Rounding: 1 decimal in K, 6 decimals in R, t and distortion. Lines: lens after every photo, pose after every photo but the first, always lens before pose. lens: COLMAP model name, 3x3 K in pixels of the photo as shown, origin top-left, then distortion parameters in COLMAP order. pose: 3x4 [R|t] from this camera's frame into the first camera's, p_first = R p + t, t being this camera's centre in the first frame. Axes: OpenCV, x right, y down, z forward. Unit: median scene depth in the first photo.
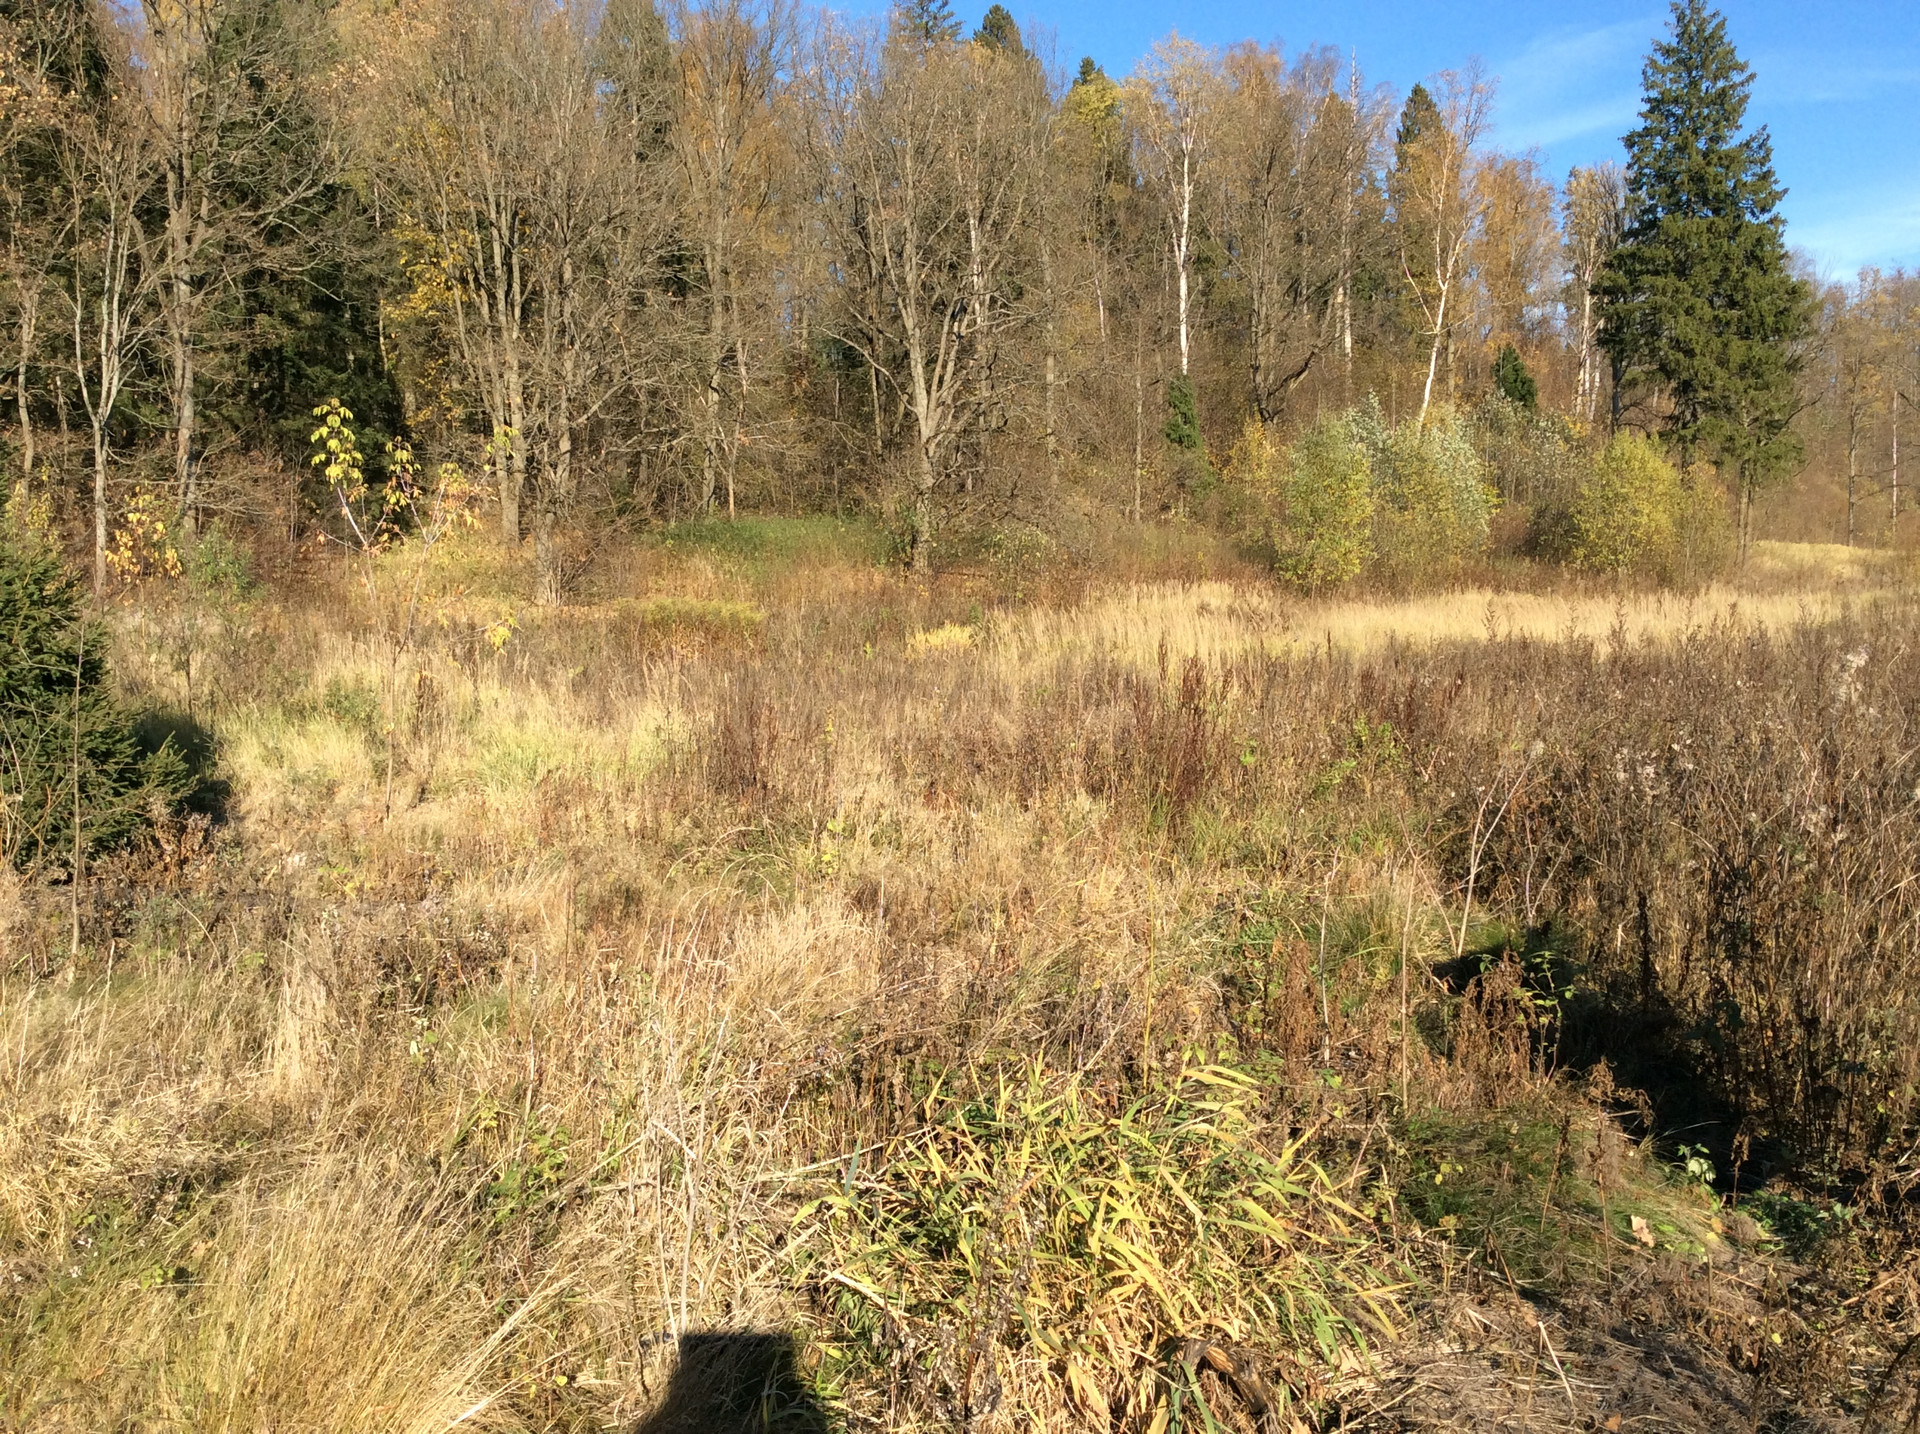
lens RADIAL K [[1820.7, 0, 932.8], [0, 1820.7, 771.6], [0, 0, 1]] dist [0.086274, 0.000000]
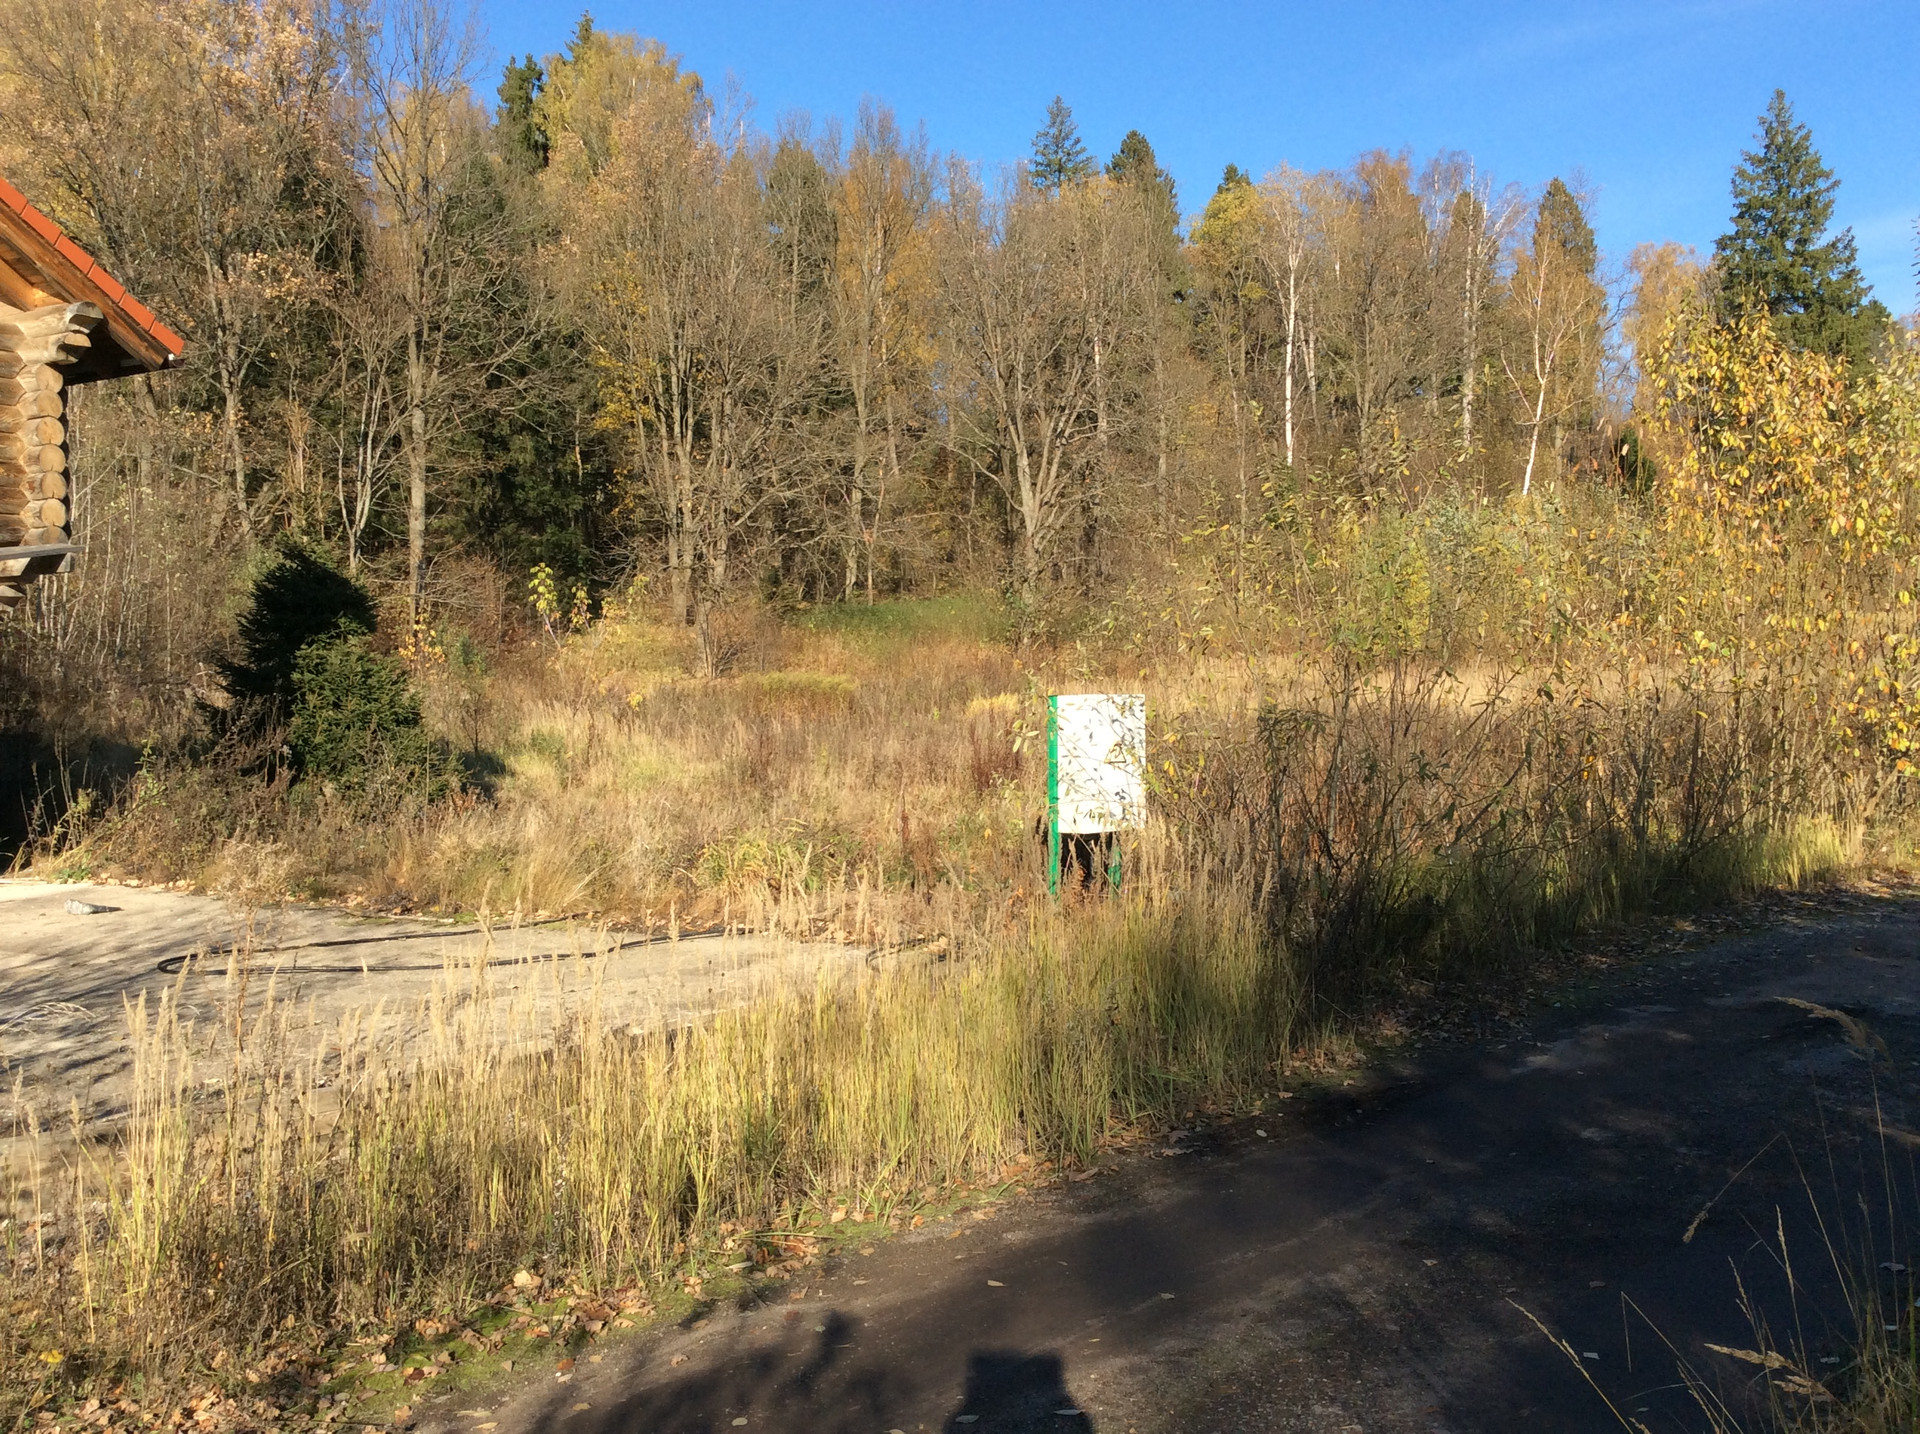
lens RADIAL K [[1769.0, 0, 961.3], [0, 1769.0, 708.5], [0, 0, 1]] dist [0.156318, 0.000000]
pose [[0.997069, -0.001410, -0.076500, 0.032904], [-0.004124, 0.997386, -0.072139, 0.008970], [0.076402, 0.072243, 0.994456, -0.105663]]
